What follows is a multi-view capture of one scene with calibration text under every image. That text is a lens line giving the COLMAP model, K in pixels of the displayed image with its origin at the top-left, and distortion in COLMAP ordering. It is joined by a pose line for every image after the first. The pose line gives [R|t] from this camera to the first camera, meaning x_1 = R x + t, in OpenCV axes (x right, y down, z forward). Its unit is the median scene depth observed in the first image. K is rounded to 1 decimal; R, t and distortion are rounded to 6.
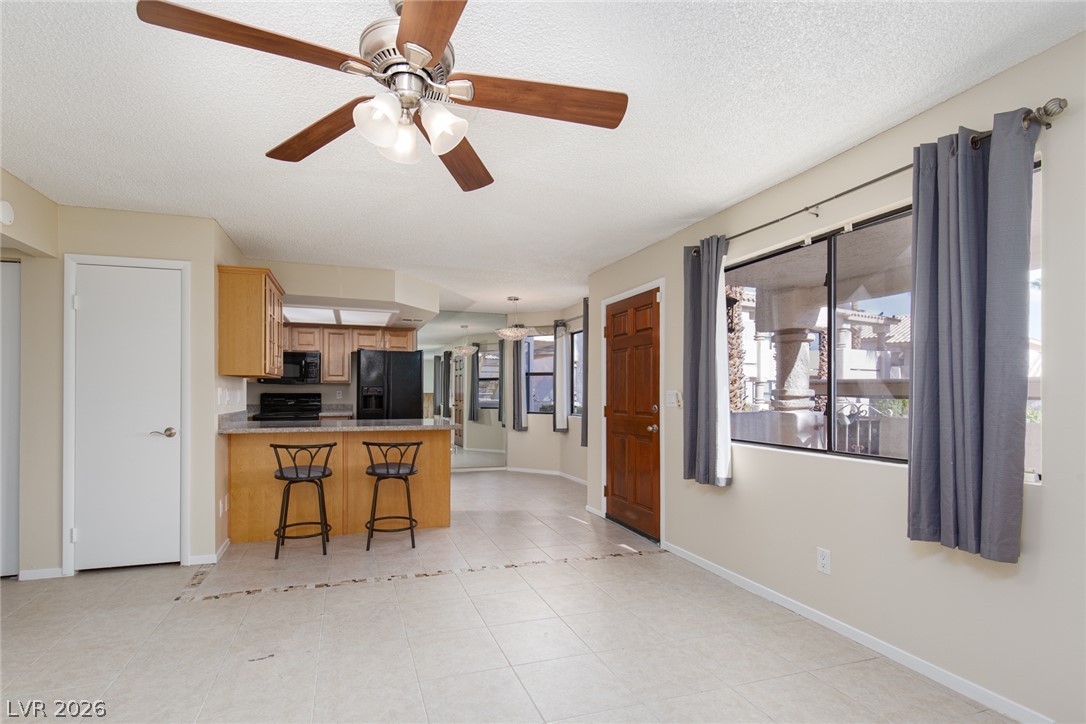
lens RADIAL K [[506.5, 0, 507.4], [0, 506.5, 387.0], [0, 0, 1]] dist [-0.000108, 0.000394]
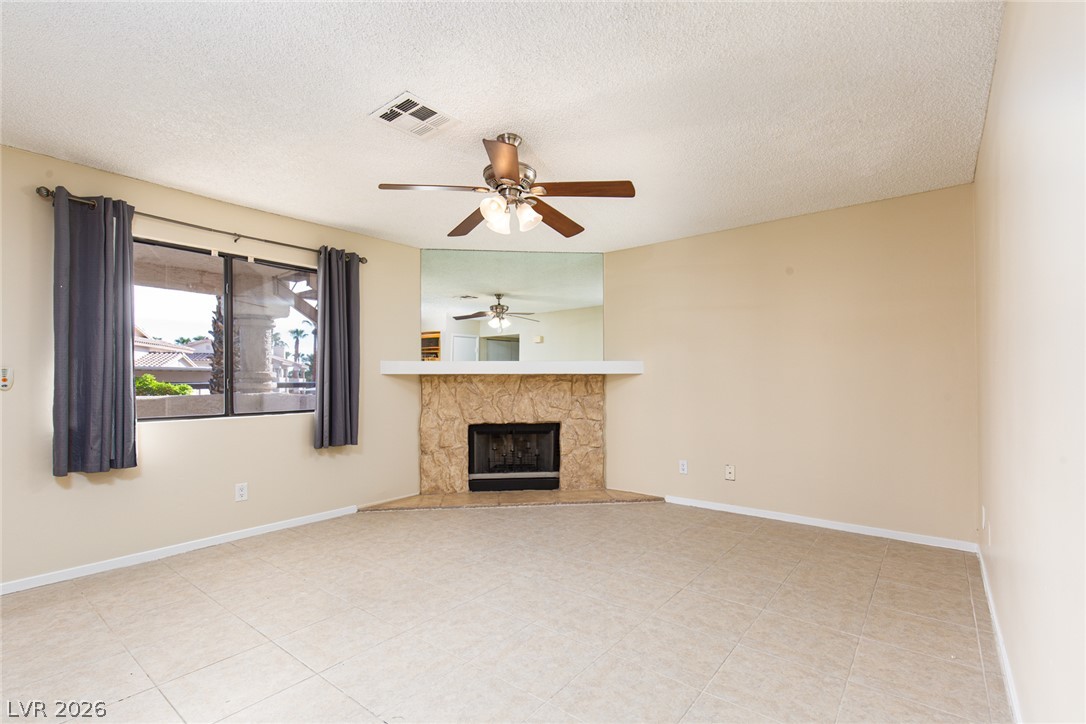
lens RADIAL K [[496.4, 0, 545.4], [0, 496.4, 367.4], [0, 0, 1]] dist [0.004220, 0.000351]
pose [[-0.564960, 0.023155, 0.824793, -0.636448], [-0.008083, 0.999403, -0.033594, 0.025647], [-0.825078, -0.025646, -0.564436, 0.707154]]
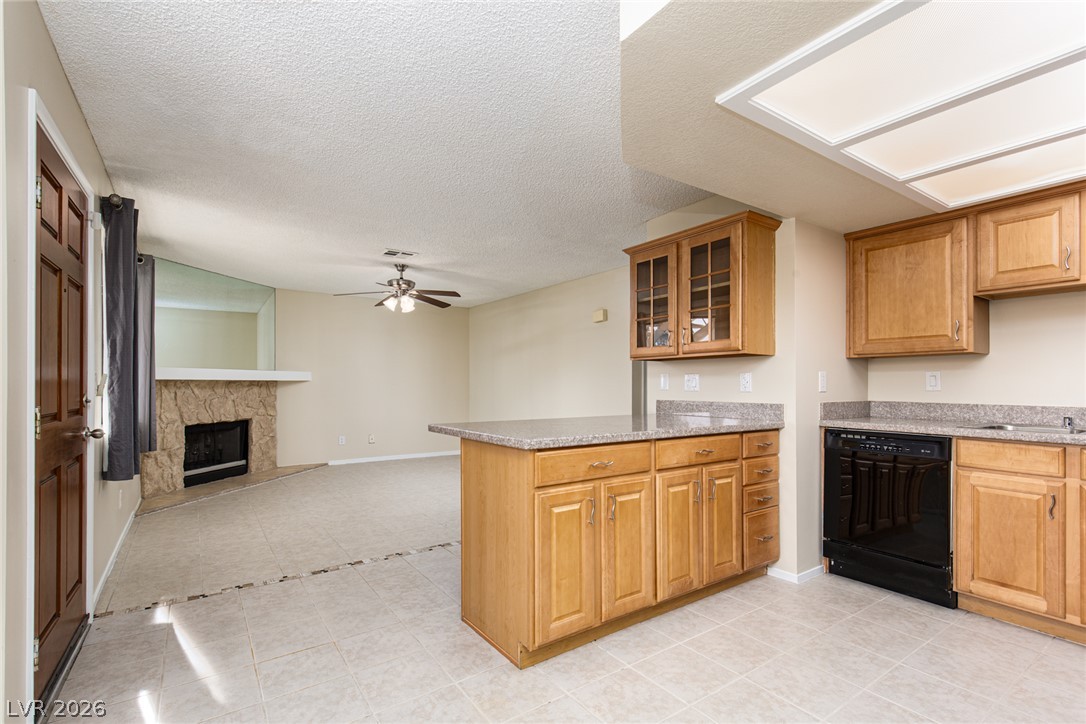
lens RADIAL K [[496.7, 0, 551.5], [0, 496.7, 384.4], [0, 0, 1]] dist [0.003870, -0.000179]
pose [[-0.950412, -0.002963, -0.310980, -0.043033], [0.000290, 0.999946, -0.010413, 0.029914], [0.310994, -0.009987, -0.950360, 1.714981]]
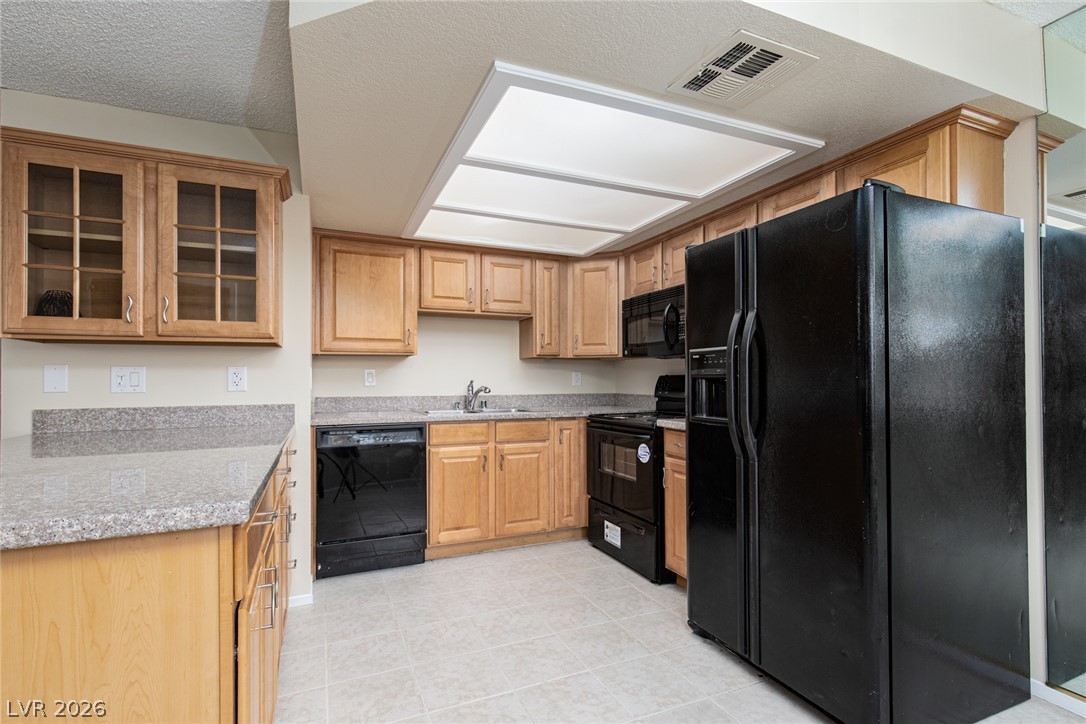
lens RADIAL K [[493.2, 0, 519.5], [0, 493.2, 373.7], [0, 0, 1]] dist [0.004976, 0.000280]
pose [[0.090884, -0.014977, -0.995749, 0.067215], [0.015816, 0.999783, -0.013594, 0.025615], [0.995736, -0.014513, 0.091102, 1.336460]]
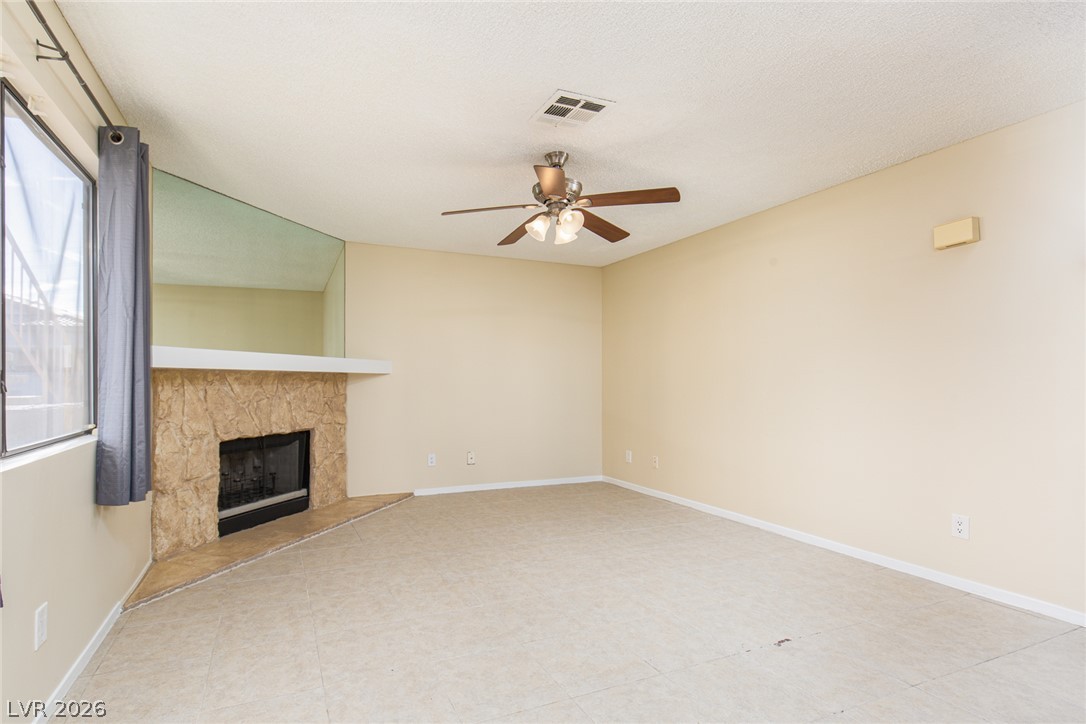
lens RADIAL K [[517.8, 0, 485.6], [0, 517.8, 376.0], [0, 0, 1]] dist [0.000699, 0.000139]
pose [[-0.996700, -0.002151, -0.081150, 0.086904], [-0.000280, 0.999734, -0.023060, 0.033592], [0.081178, -0.022962, -0.996435, 1.089147]]
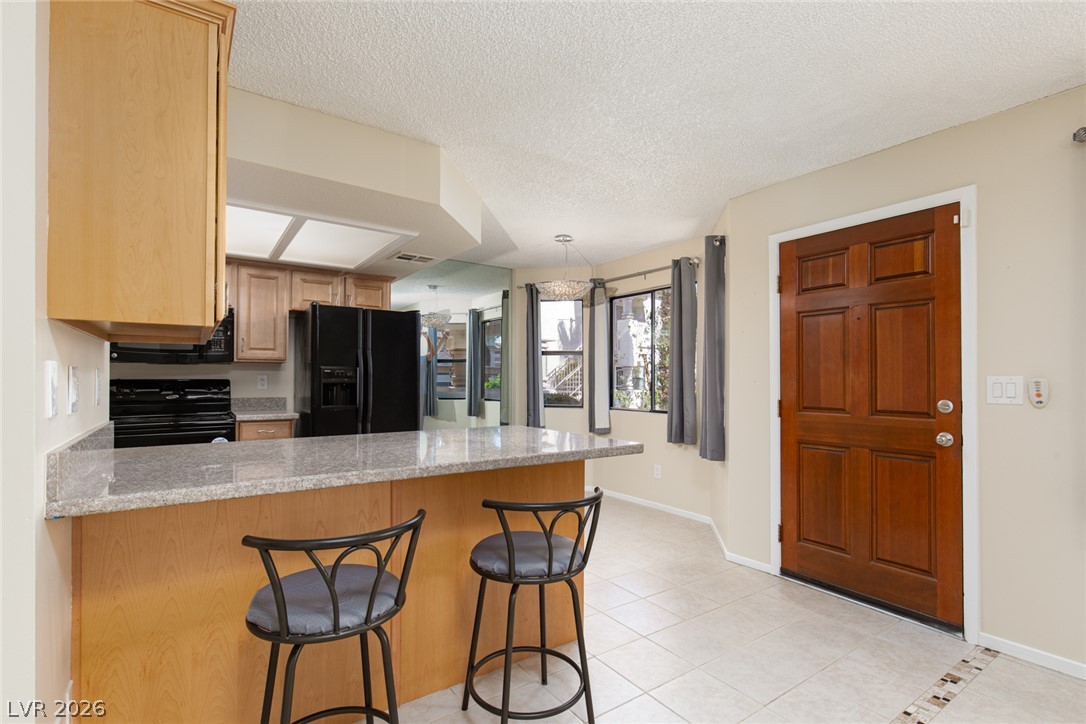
lens RADIAL K [[516.3, 0, 543.8], [0, 516.3, 374.3], [0, 0, 1]] dist [-0.001746, -0.000142]
pose [[0.954783, 0.003732, 0.297281, -0.343557], [-0.004987, 0.999982, 0.003463, 0.004935], [-0.297263, -0.004788, 0.954784, 0.562656]]
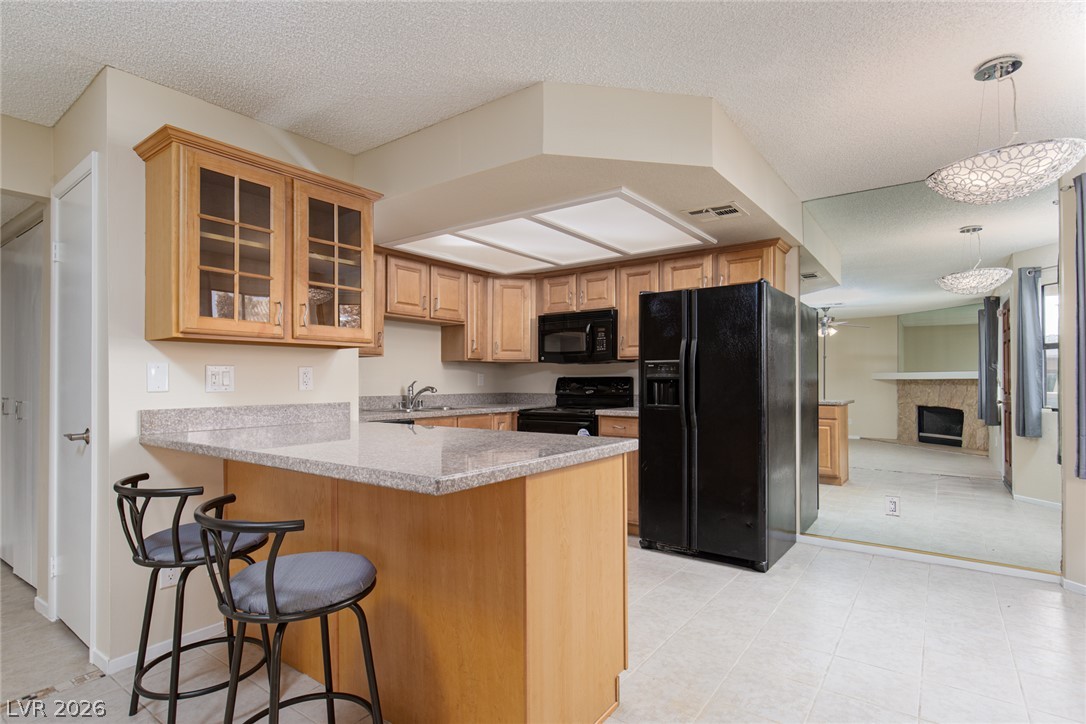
lens RADIAL K [[558.5, 0, 546.1], [0, 558.5, 378.3], [0, 0, 1]] dist [0.000274, -0.000141]
pose [[0.599170, -0.006694, -0.800594, 0.187310], [0.012228, 0.999925, 0.000791, 0.021275], [0.800529, -0.010264, 0.599207, 0.890605]]
